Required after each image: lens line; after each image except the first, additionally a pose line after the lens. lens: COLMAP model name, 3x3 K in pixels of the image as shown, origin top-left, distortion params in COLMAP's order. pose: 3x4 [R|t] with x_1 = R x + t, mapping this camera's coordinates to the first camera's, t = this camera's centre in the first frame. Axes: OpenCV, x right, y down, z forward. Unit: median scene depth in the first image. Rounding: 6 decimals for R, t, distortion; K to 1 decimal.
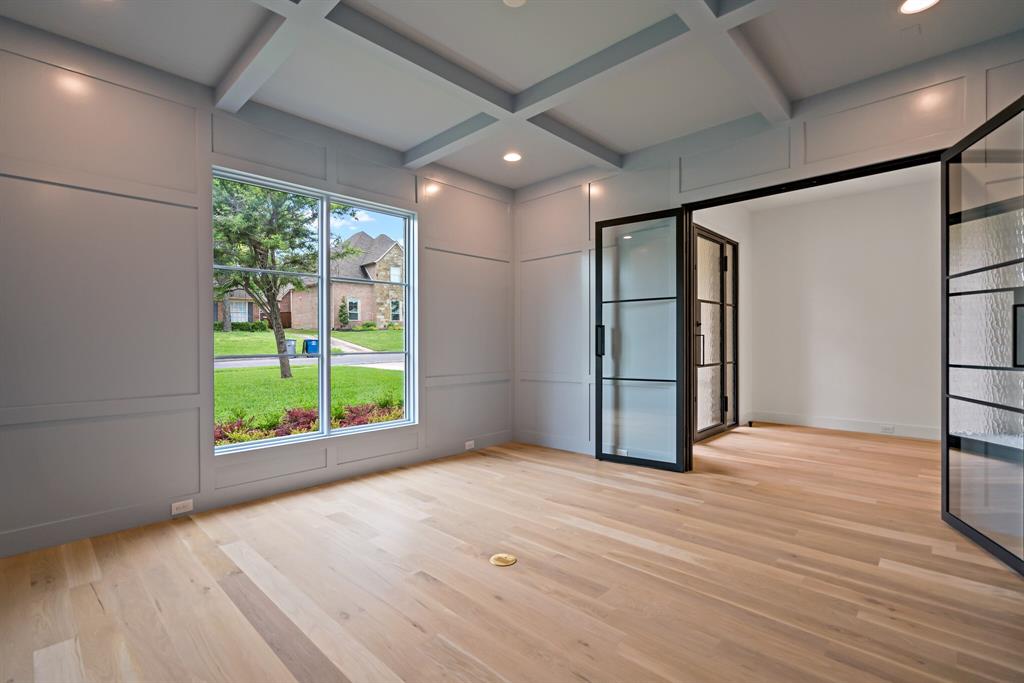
lens RADIAL K [[478.7, 0, 512.0], [0, 478.7, 341.5], [0, 0, 1]] dist [-0.000518, -0.000026]
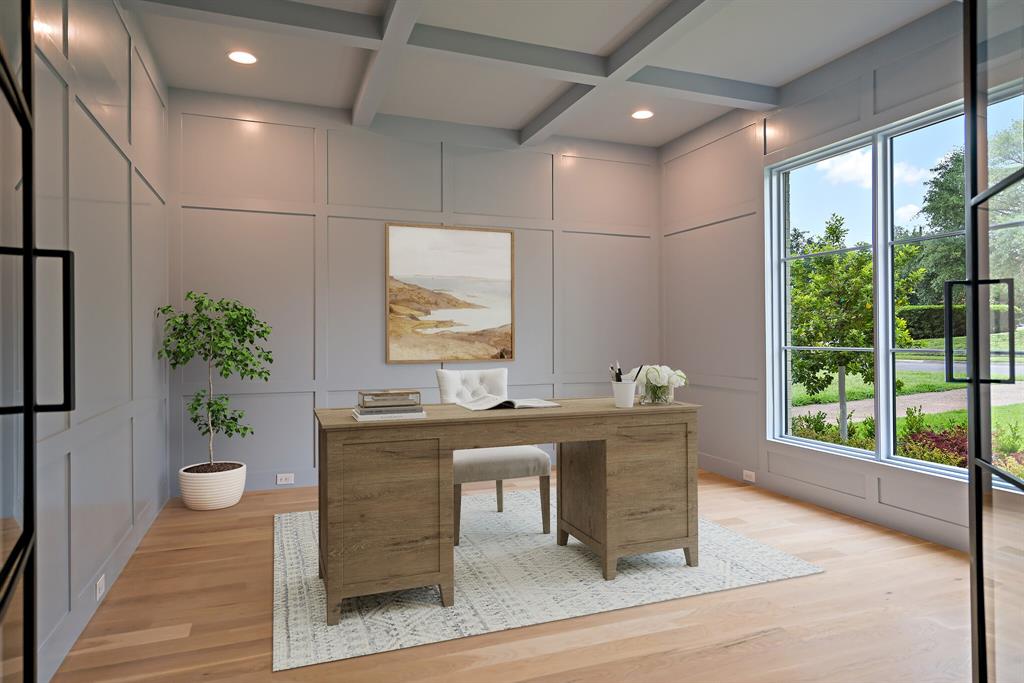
lens RADIAL K [[596.9, 0, 512.0], [0, 596.9, 341.5], [0, 0, 1]] dist [0.000840, 0.000387]
pose [[-0.434339, 0.017675, -0.900576, 0.913456], [0.010806, 0.999838, 0.014411, -0.014340], [0.900684, -0.003473, -0.434460, 1.144589]]
